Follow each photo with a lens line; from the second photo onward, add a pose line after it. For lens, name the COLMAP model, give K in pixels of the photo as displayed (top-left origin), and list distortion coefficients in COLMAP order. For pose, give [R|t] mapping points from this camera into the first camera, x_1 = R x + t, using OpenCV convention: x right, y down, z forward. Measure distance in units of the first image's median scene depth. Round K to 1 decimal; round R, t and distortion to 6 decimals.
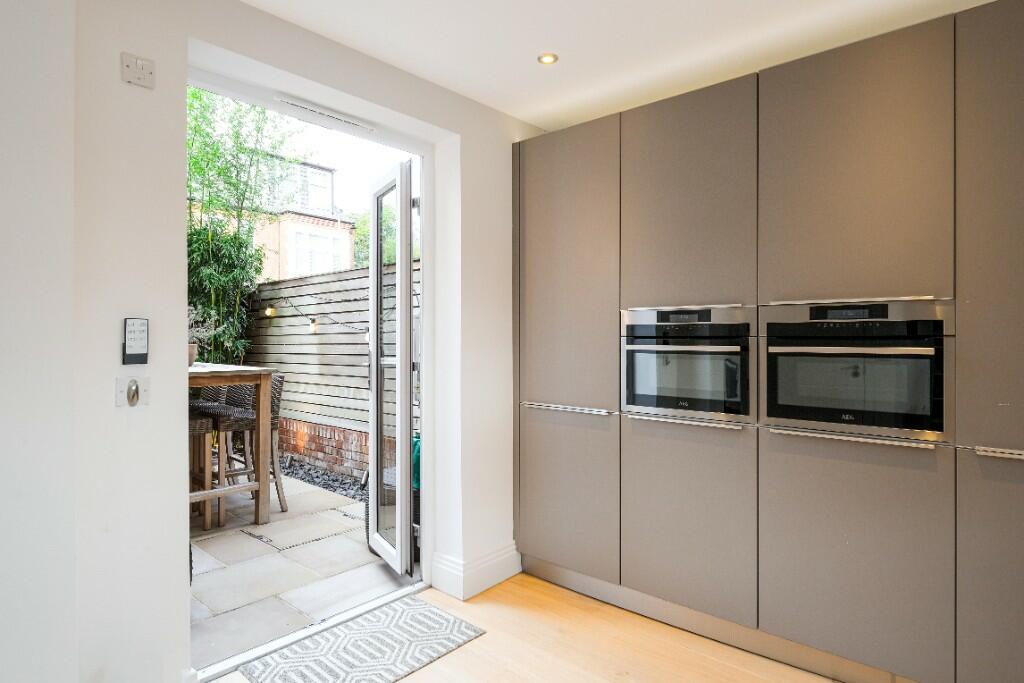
lens RADIAL K [[575.4, 0, 510.2], [0, 575.4, 291.4], [0, 0, 1]] dist [-0.000586, -0.000289]
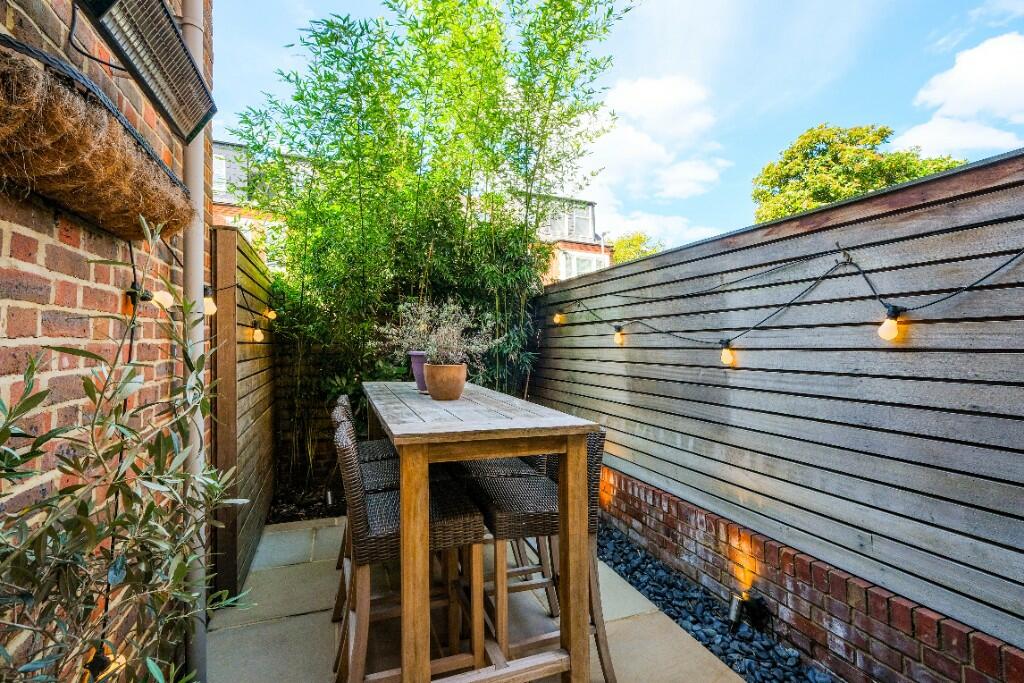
lens RADIAL K [[444.5, 0, 517.6], [0, 444.5, 342.0], [0, 0, 1]] dist [-0.000746, 0.000012]
pose [[0.898673, 0.012490, -0.438442, -0.221761], [0.020322, 0.997335, 0.070065, 0.027026], [0.438148, -0.071875, 0.896024, 0.466790]]
